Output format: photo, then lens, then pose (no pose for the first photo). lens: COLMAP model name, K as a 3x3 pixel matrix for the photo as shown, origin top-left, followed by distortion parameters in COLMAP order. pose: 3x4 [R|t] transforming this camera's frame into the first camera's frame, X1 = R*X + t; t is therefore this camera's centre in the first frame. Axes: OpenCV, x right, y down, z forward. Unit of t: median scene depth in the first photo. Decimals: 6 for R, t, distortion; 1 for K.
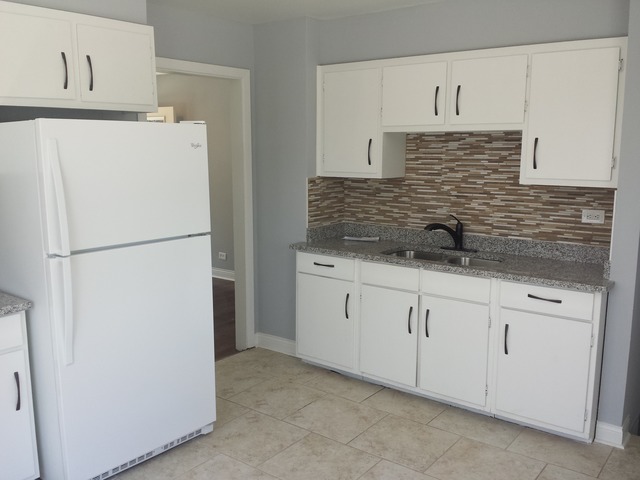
lens RADIAL K [[585.6, 0, 320.0], [0, 585.6, 241.4], [0, 0, 1]] dist [0.054403, 0.000000]
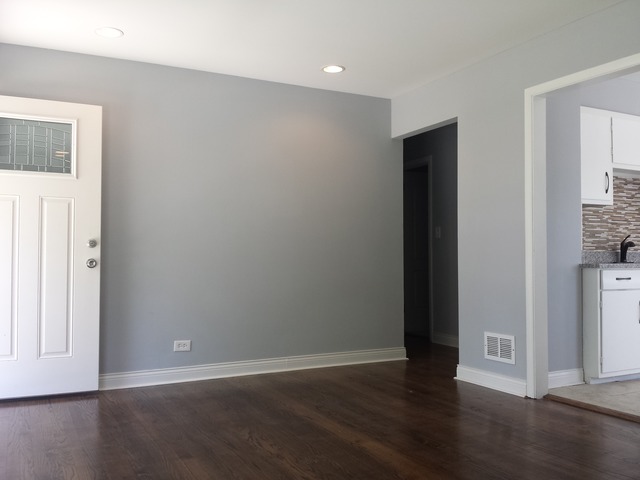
lens RADIAL K [[585.6, 0, 319.8], [0, 585.6, 240.6], [0, 0, 1]] dist [0.054403, 0.000000]
pose [[0.403109, 0.025440, 0.914798, -1.236650], [0.146224, 0.984980, -0.091826, -0.012273], [-0.903394, 0.170782, 0.393335, 1.069954]]
